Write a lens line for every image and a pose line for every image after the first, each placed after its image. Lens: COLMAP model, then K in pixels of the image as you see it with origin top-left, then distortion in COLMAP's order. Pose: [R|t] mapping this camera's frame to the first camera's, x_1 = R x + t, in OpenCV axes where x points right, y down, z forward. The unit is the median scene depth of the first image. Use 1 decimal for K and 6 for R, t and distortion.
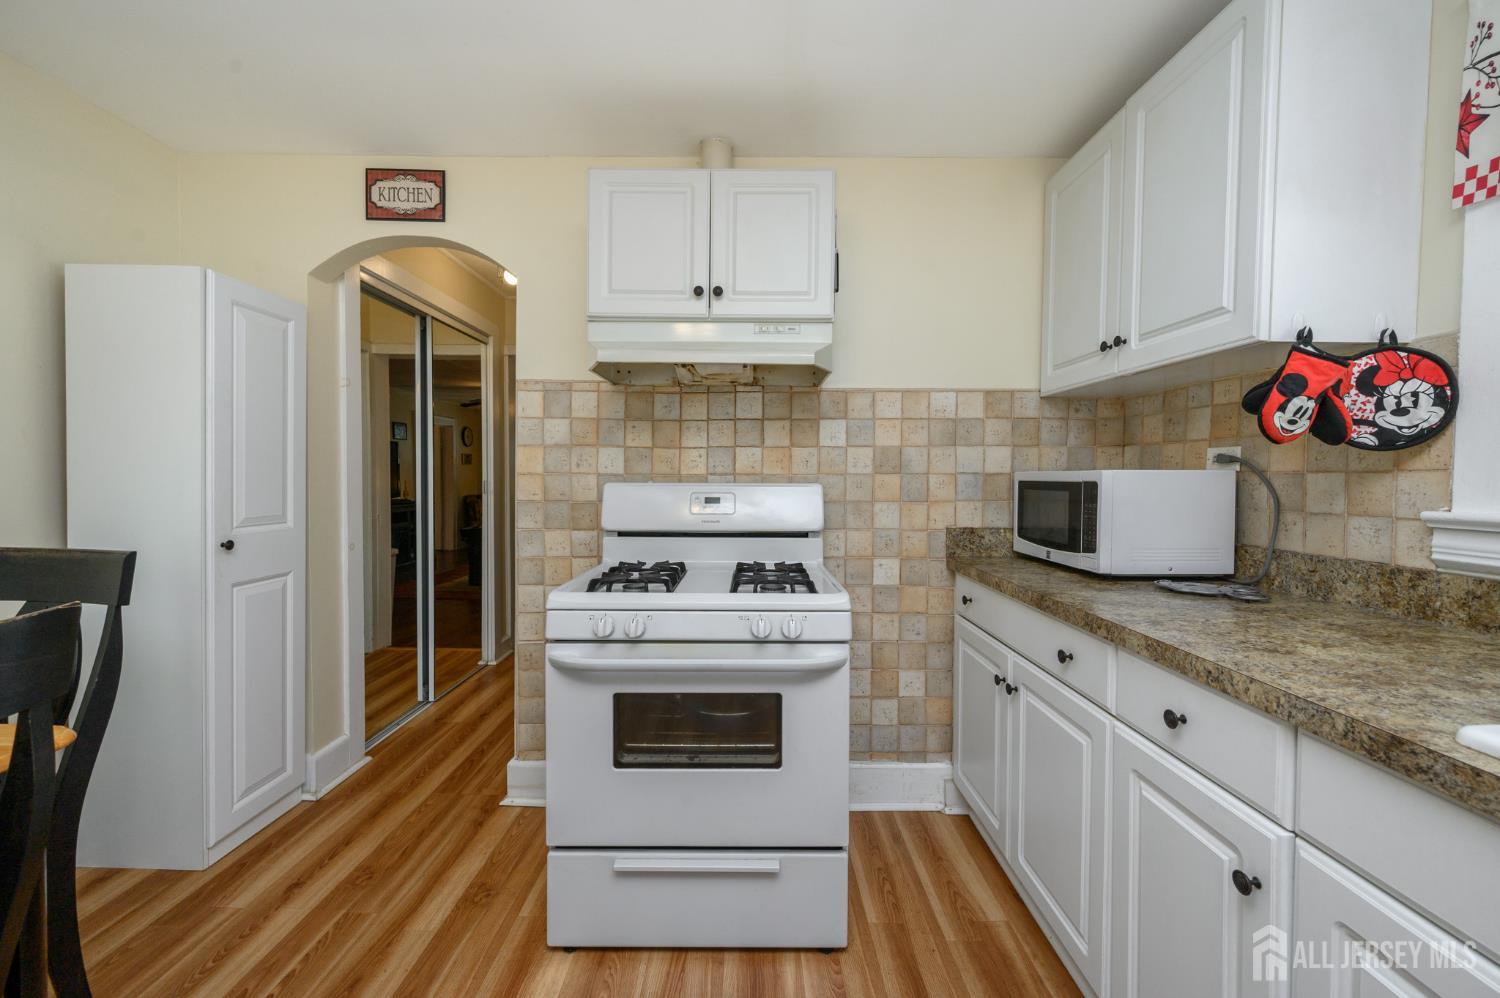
lens RADIAL K [[595.0, 0, 743.7], [0, 595.0, 492.9], [0, 0, 1]] dist [-0.001919, 0.001225]
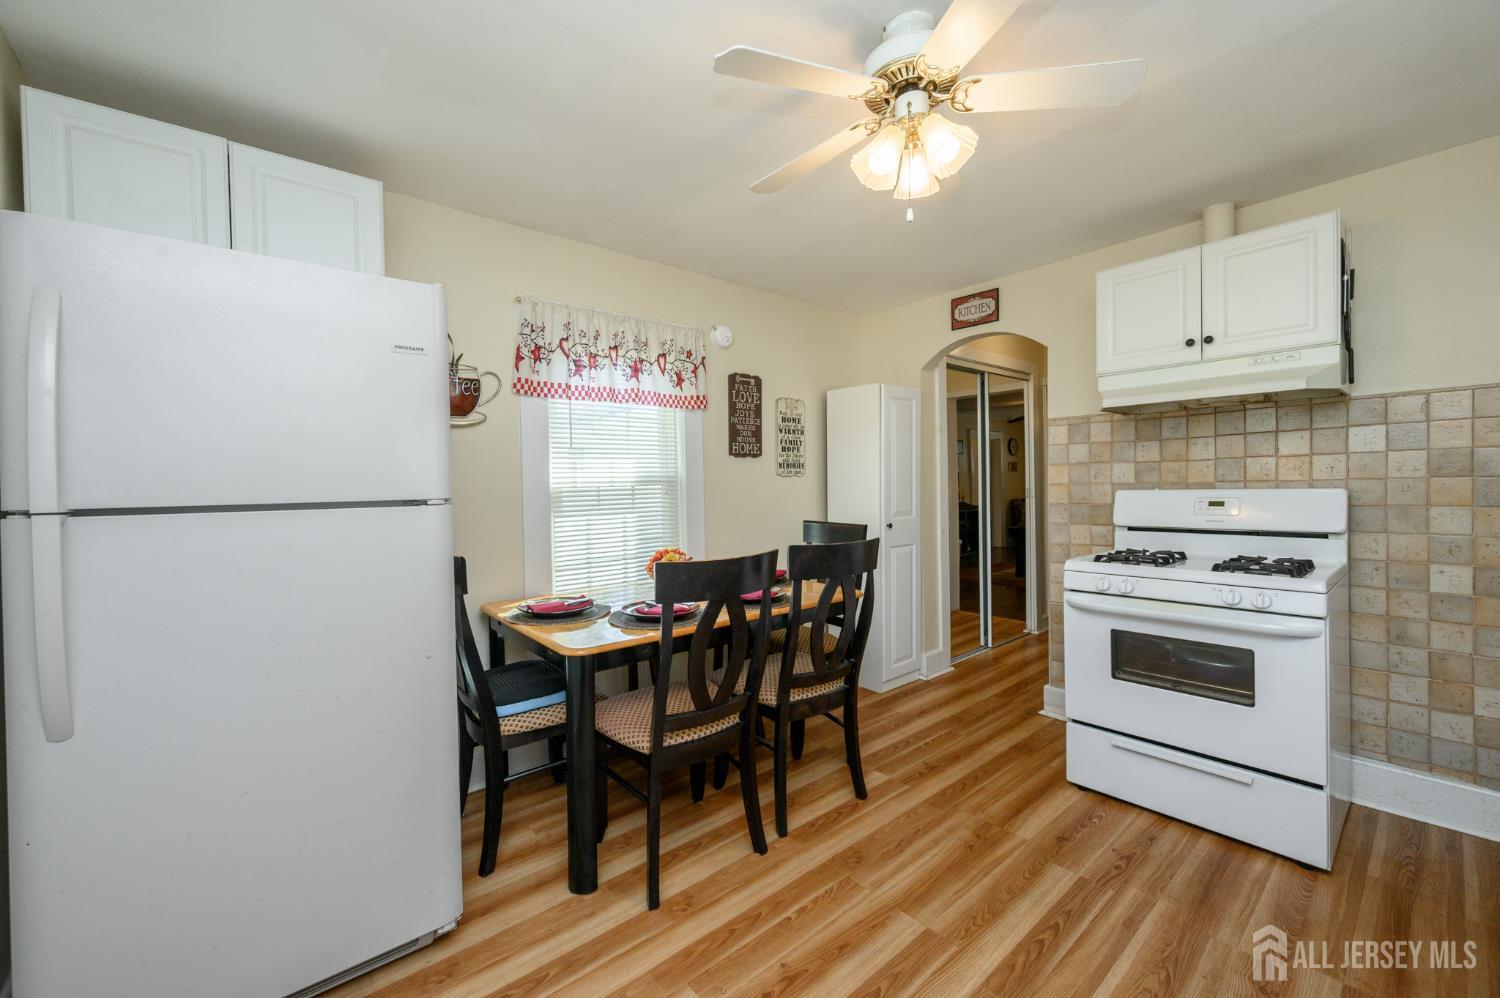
lens RADIAL K [[595.0, 0, 751.3], [0, 595.0, 492.1], [0, 0, 1]] dist [-0.001919, 0.001225]
pose [[0.660088, -0.009599, -0.751127, 0.262799], [0.003047, 0.999944, -0.010101, -0.001773], [0.751182, 0.004379, 0.660080, -0.574414]]
